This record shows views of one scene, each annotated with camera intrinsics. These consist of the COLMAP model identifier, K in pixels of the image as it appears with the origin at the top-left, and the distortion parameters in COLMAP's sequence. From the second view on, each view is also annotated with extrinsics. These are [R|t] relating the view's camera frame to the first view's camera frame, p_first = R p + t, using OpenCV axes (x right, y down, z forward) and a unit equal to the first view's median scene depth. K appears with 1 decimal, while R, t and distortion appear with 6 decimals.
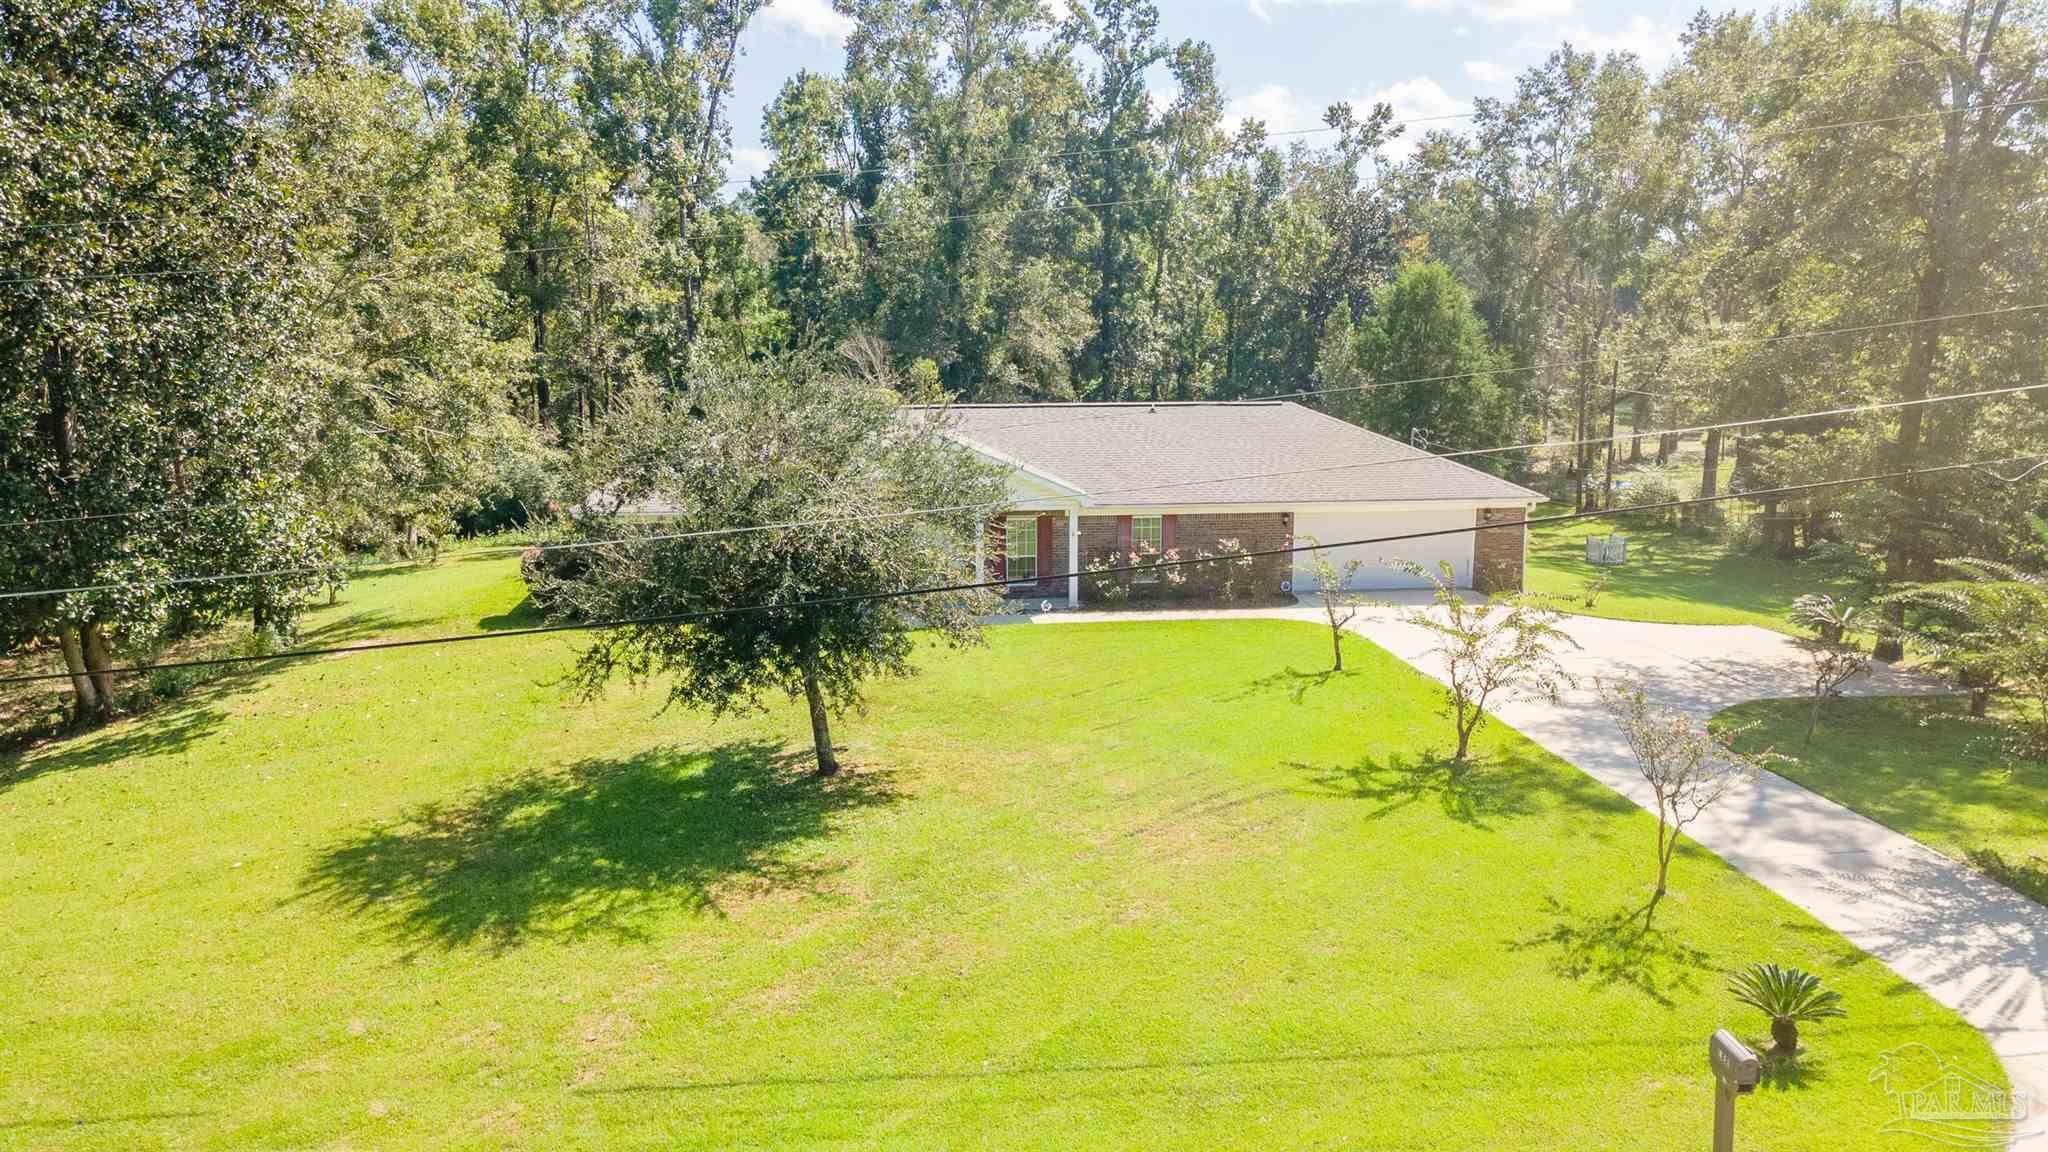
lens RADIAL K [[1456.2, 0, 1022.2], [0, 1456.2, 575.5], [0, 0, 1]] dist [0.041897, 0.021248]
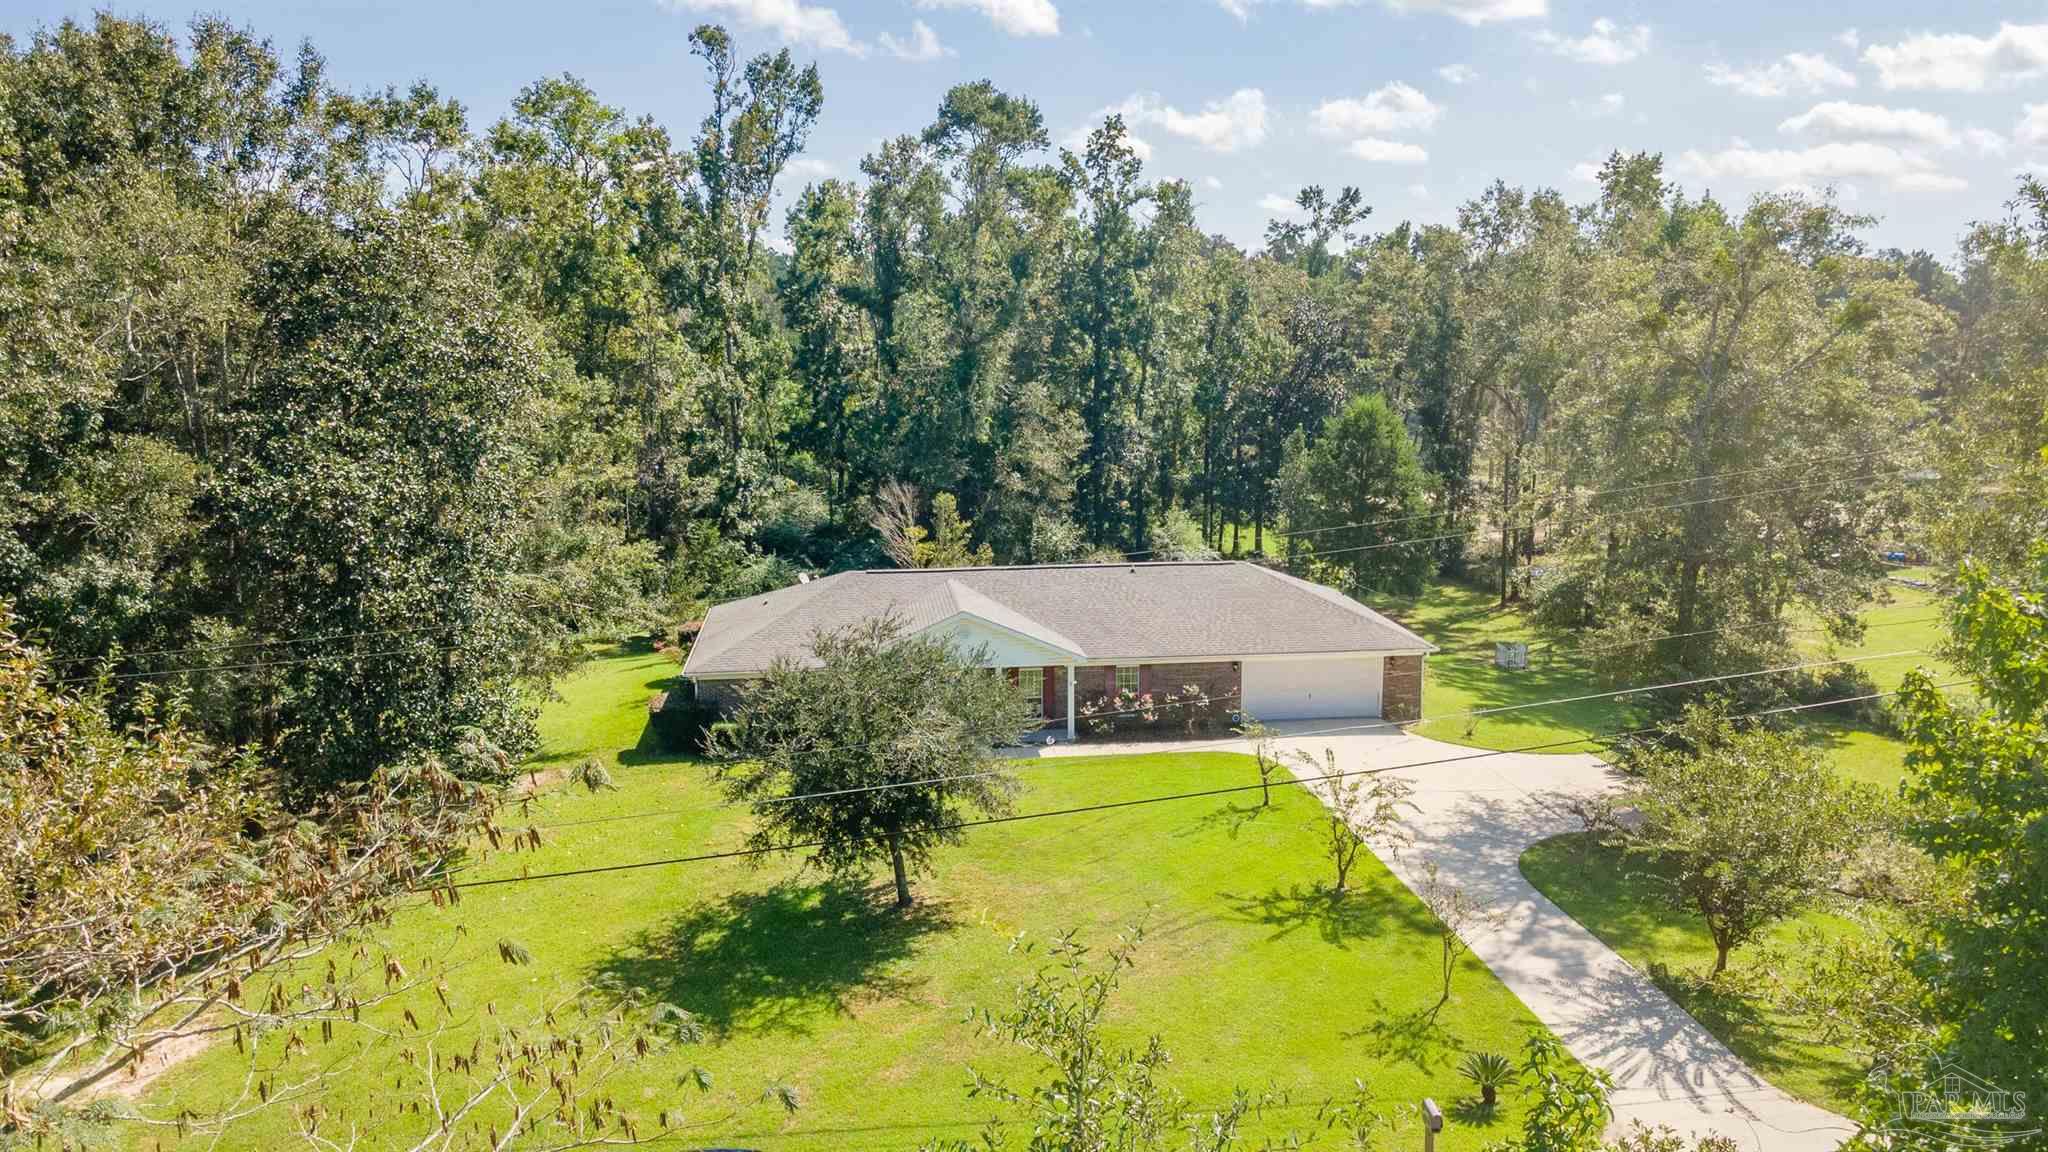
lens RADIAL K [[1456.2, 0, 1024.0], [0, 1456.2, 573.5], [0, 0, 1]] dist [0.041897, 0.021248]
pose [[0.999978, -0.004281, 0.005162, -0.014570], [0.004290, 0.999989, -0.001691, -0.139683], [-0.005155, 0.001713, 0.999985, -0.335507]]
